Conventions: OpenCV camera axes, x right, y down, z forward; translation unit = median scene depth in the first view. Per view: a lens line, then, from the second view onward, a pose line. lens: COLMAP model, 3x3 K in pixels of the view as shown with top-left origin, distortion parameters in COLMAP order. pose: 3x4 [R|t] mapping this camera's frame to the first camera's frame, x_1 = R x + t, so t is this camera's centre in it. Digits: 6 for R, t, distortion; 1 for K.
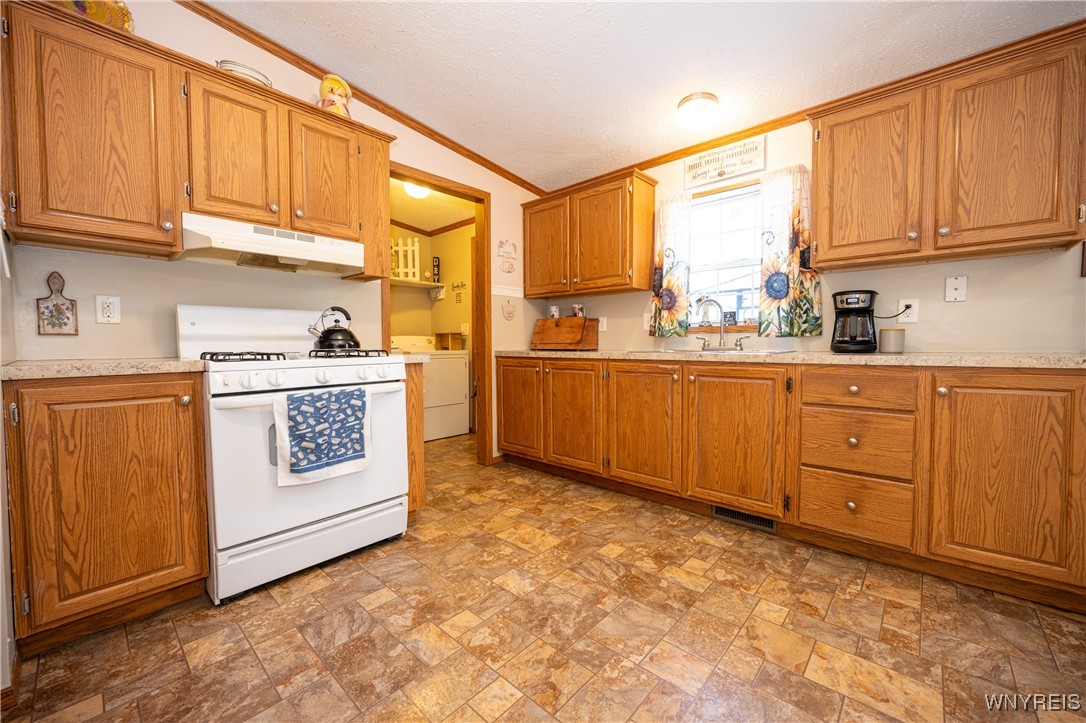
lens RADIAL K [[424.8, 0, 549.9], [0, 424.8, 361.2], [0, 0, 1]] dist [0.000798, -0.001007]
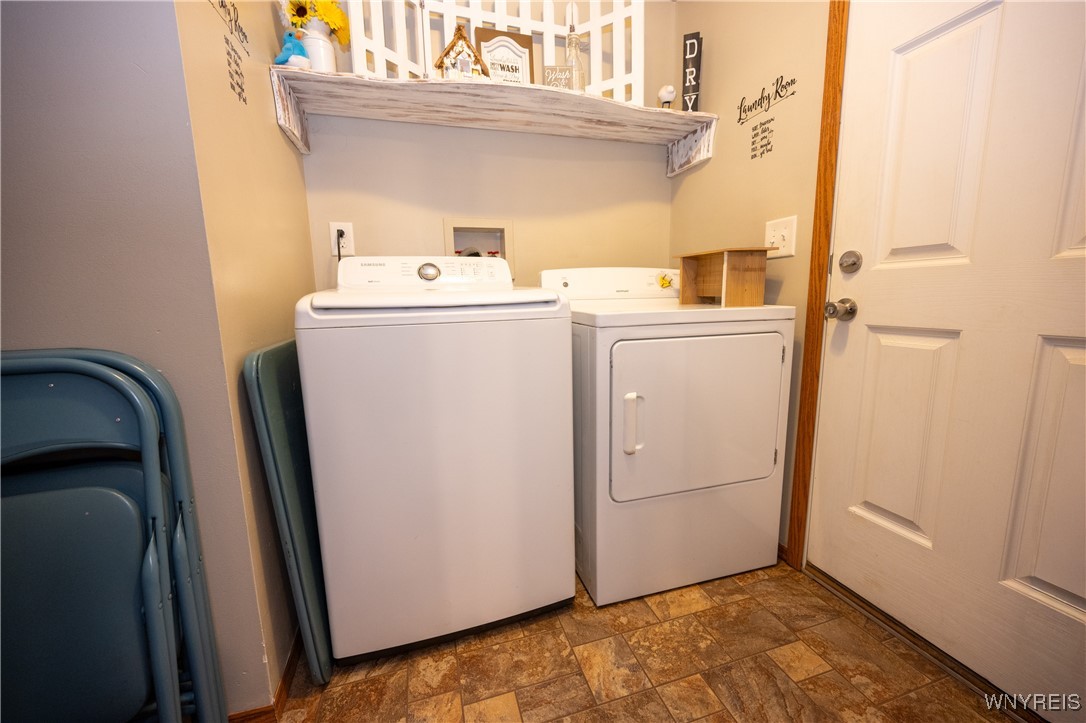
lens RADIAL K [[424.8, 0, 550.6], [0, 424.8, 359.9], [0, 0, 1]] dist [0.000798, -0.001007]
pose [[0.859604, 0.064095, -0.506924, -0.380988], [-0.004357, 0.992984, 0.118164, -0.046694], [0.510942, -0.099366, 0.853853, 1.345256]]
